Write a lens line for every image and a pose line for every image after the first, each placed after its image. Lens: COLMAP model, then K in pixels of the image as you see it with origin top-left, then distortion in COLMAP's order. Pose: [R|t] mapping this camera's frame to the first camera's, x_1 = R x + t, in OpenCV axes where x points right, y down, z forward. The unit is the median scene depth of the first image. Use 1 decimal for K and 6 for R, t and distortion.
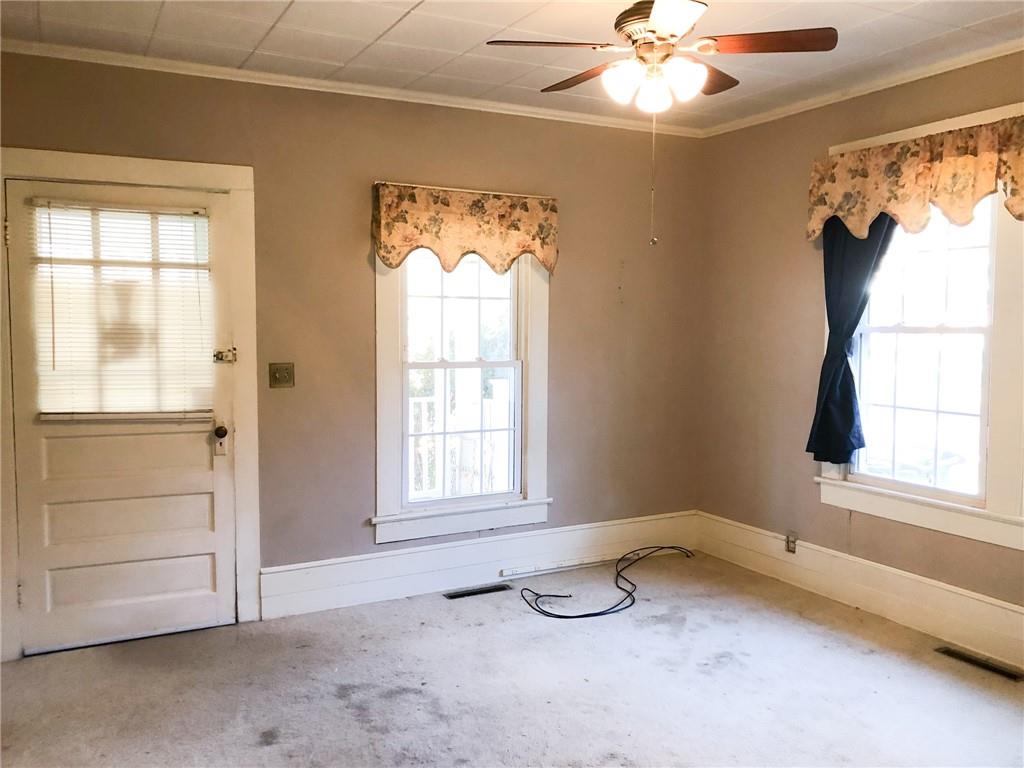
lens RADIAL K [[855.4, 0, 511.9], [0, 855.4, 385.2], [0, 0, 1]] dist [0.008753, -0.018380]
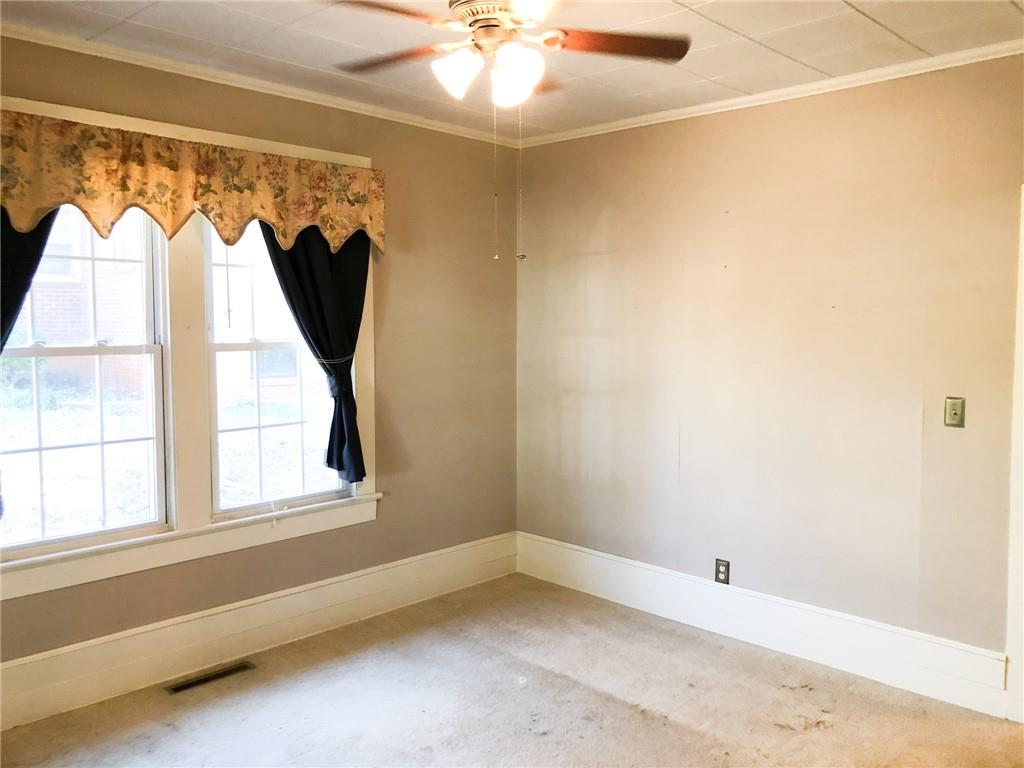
lens RADIAL K [[855.4, 0, 511.1], [0, 855.4, 380.1], [0, 0, 1]] dist [0.008753, -0.018380]
pose [[-0.353193, -0.056191, 0.933861, -0.480787], [0.076465, 0.993121, 0.088676, -0.082245], [-0.932420, 0.102728, -0.346467, 0.939925]]
